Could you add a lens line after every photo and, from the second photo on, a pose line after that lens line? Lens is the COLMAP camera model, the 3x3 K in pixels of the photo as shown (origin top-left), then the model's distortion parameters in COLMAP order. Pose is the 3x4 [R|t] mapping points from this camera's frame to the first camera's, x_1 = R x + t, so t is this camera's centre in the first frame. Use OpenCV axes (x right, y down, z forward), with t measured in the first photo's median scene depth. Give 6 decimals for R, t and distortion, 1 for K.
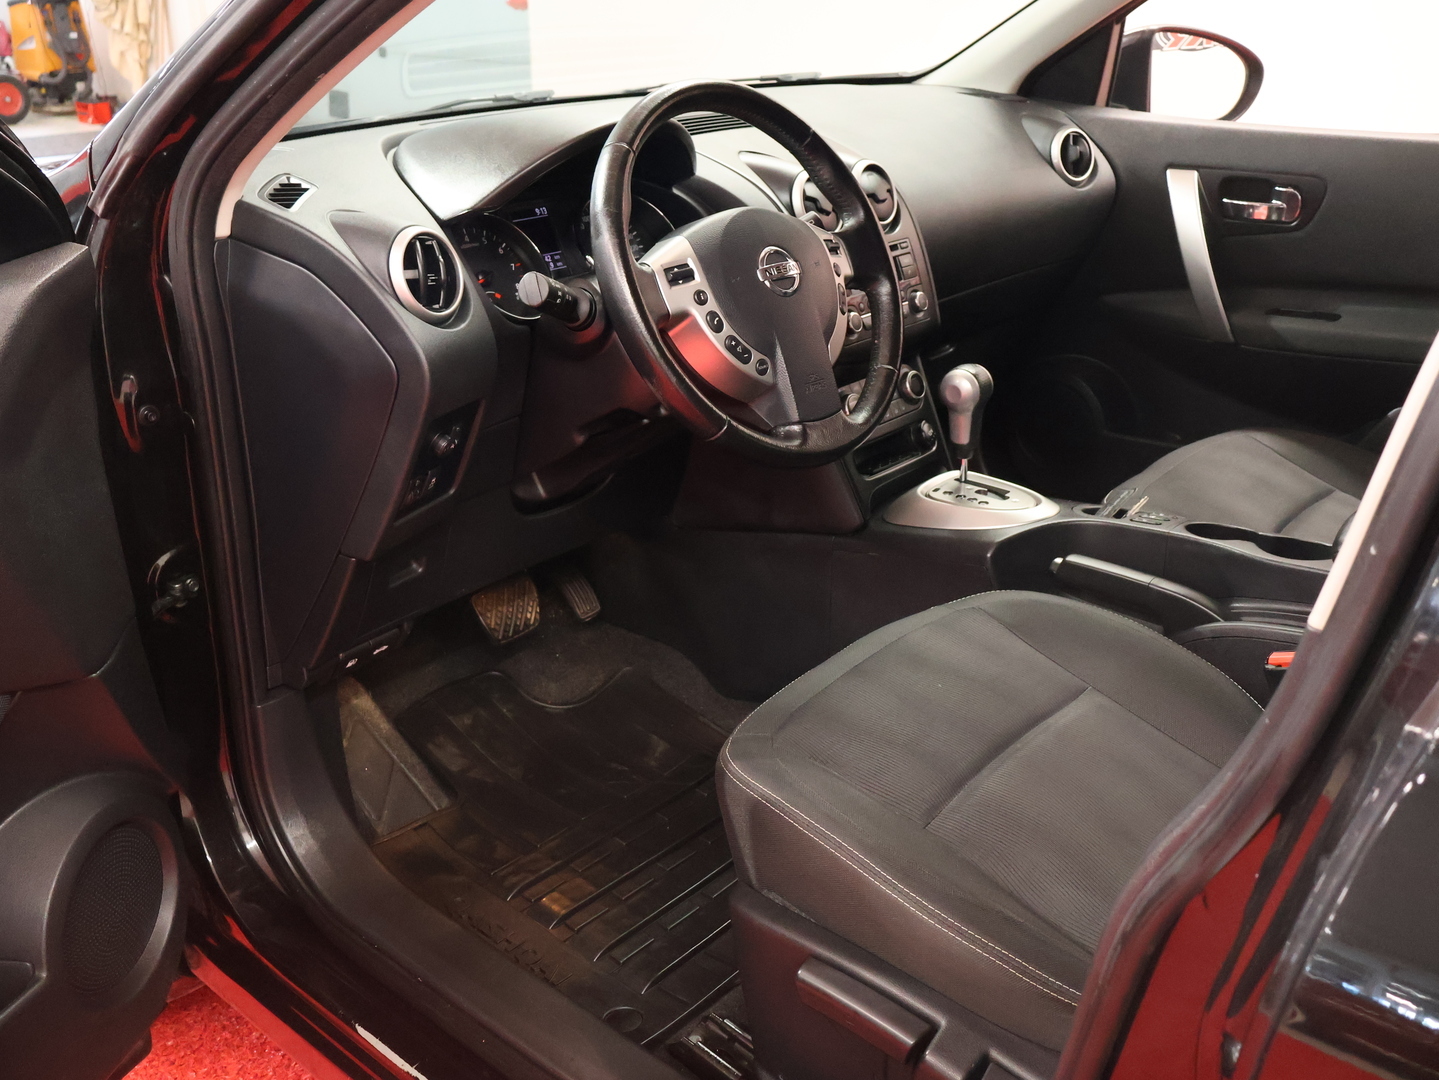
lens RADIAL K [[1288.3, 0, 719.5], [0, 1288.3, 540.0], [0, 0, 1]] dist [-0.005900, 0.008877]
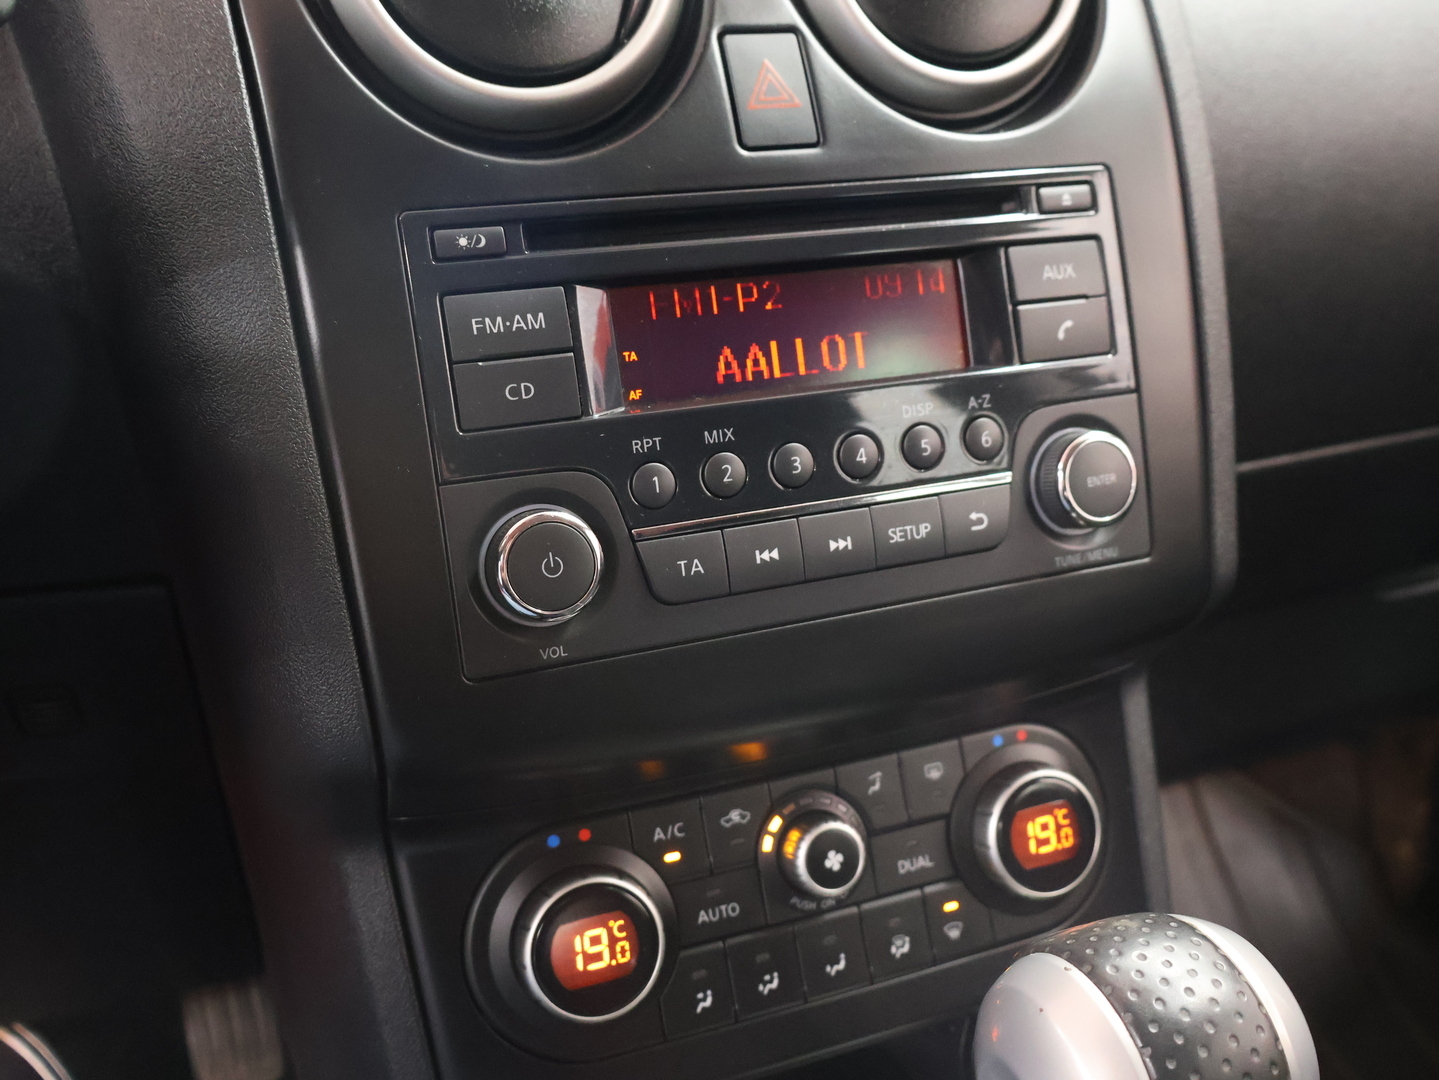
lens RADIAL K [[1327.1, 0, 719.5], [0, 1327.1, 540.0], [0, 0, 1]] dist [-0.023214, -0.000367]
pose [[0.877420, 0.198208, -0.436860, 0.199967], [-0.193172, 0.979540, 0.056448, -0.178606], [0.439111, 0.034861, 0.897756, 0.798405]]
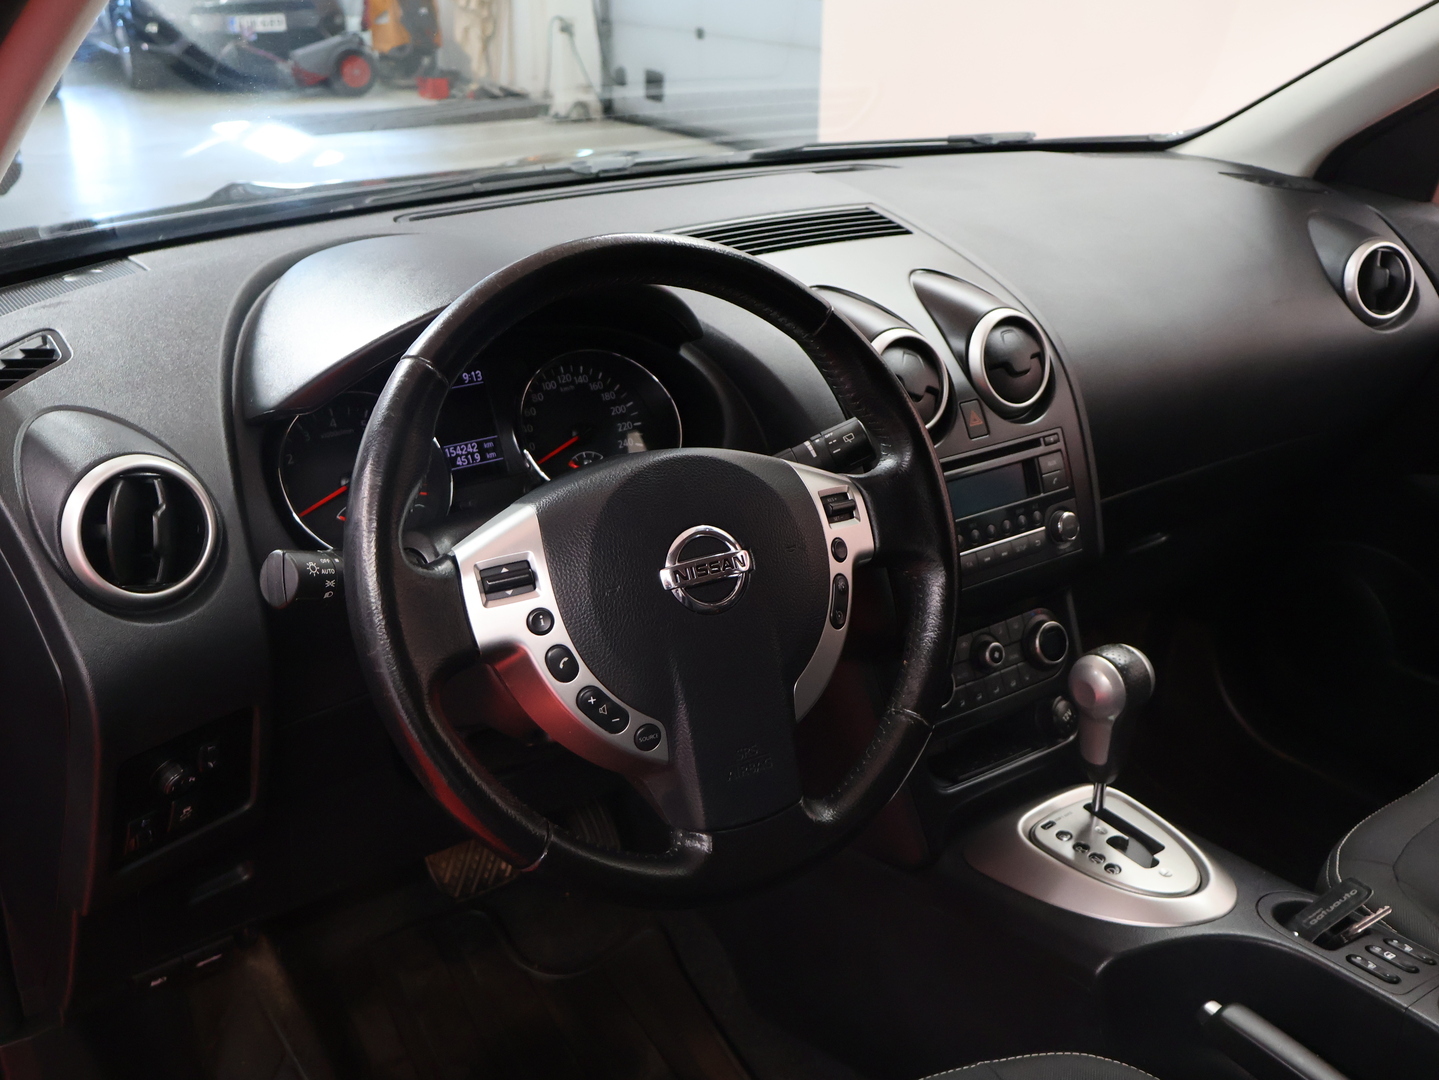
lens RADIAL K [[1302.1, 0, 717.7], [0, 1302.1, 560.5], [0, 0, 1]] dist [-0.000460, -0.004369]
pose [[0.966431, 0.113965, -0.230267, 0.140332], [-0.108066, 0.993413, 0.038112, -0.175945], [0.233094, -0.011949, 0.972381, 0.314450]]
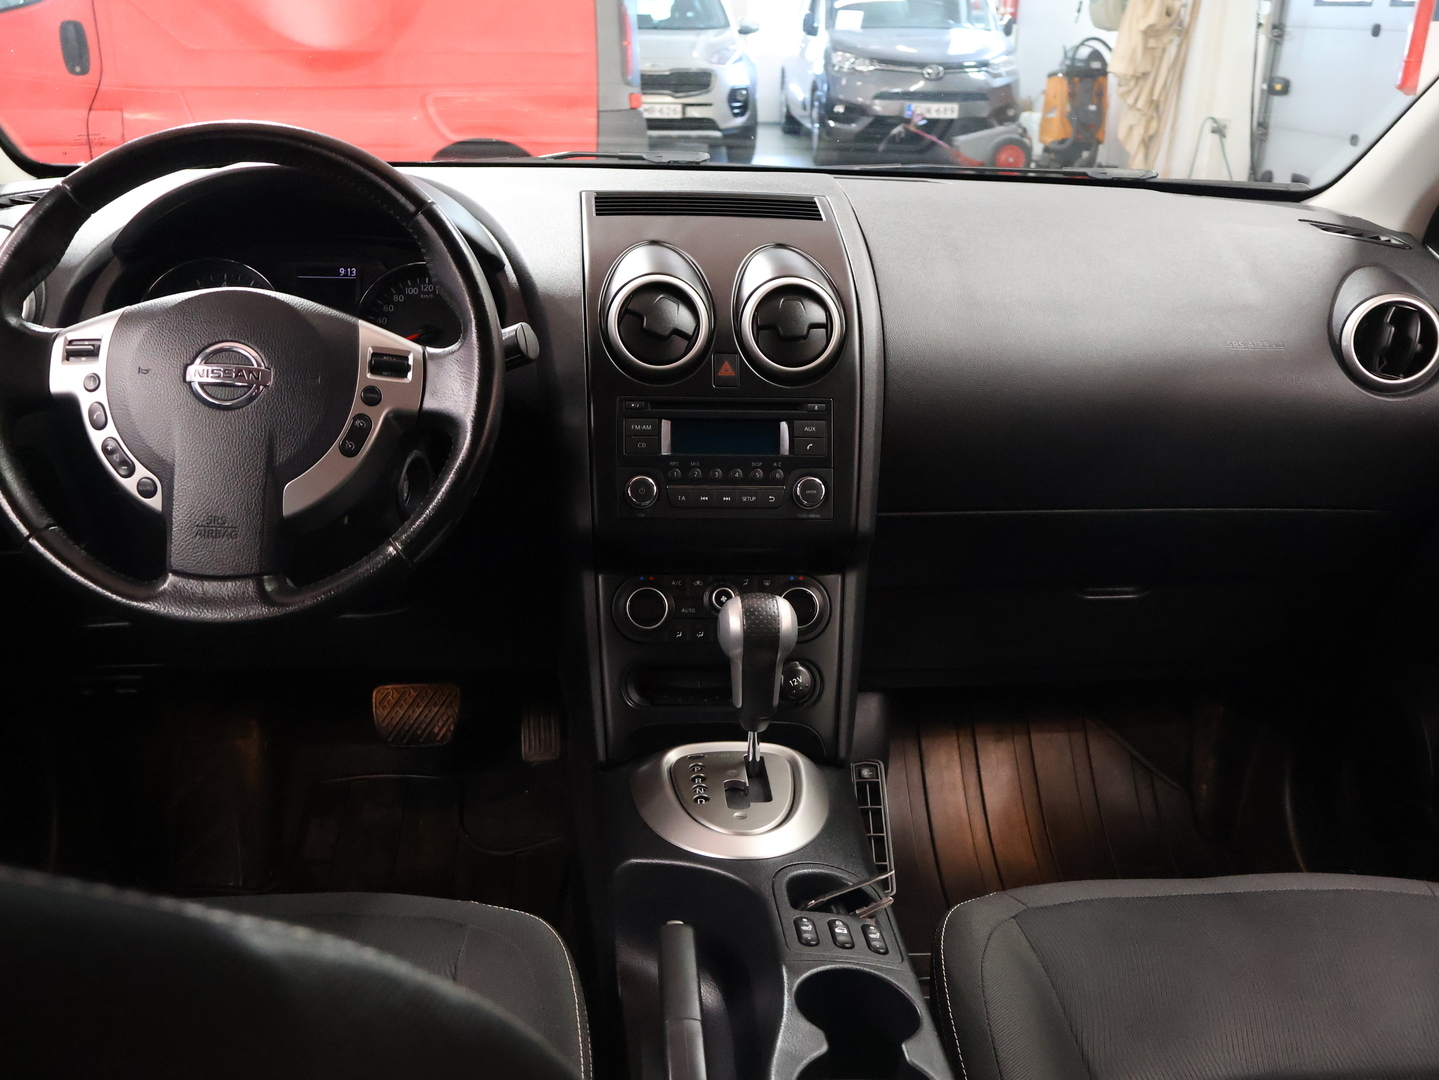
lens RADIAL K [[1327.1, 0, 719.5], [0, 1327.1, 540.0], [0, 0, 1]] dist [-0.023214, -0.000367]
pose [[0.715491, 0.269499, -0.644548, 0.584083], [-0.310857, 0.949047, 0.051744, -0.184483], [0.625652, 0.163340, 0.762811, 0.450936]]
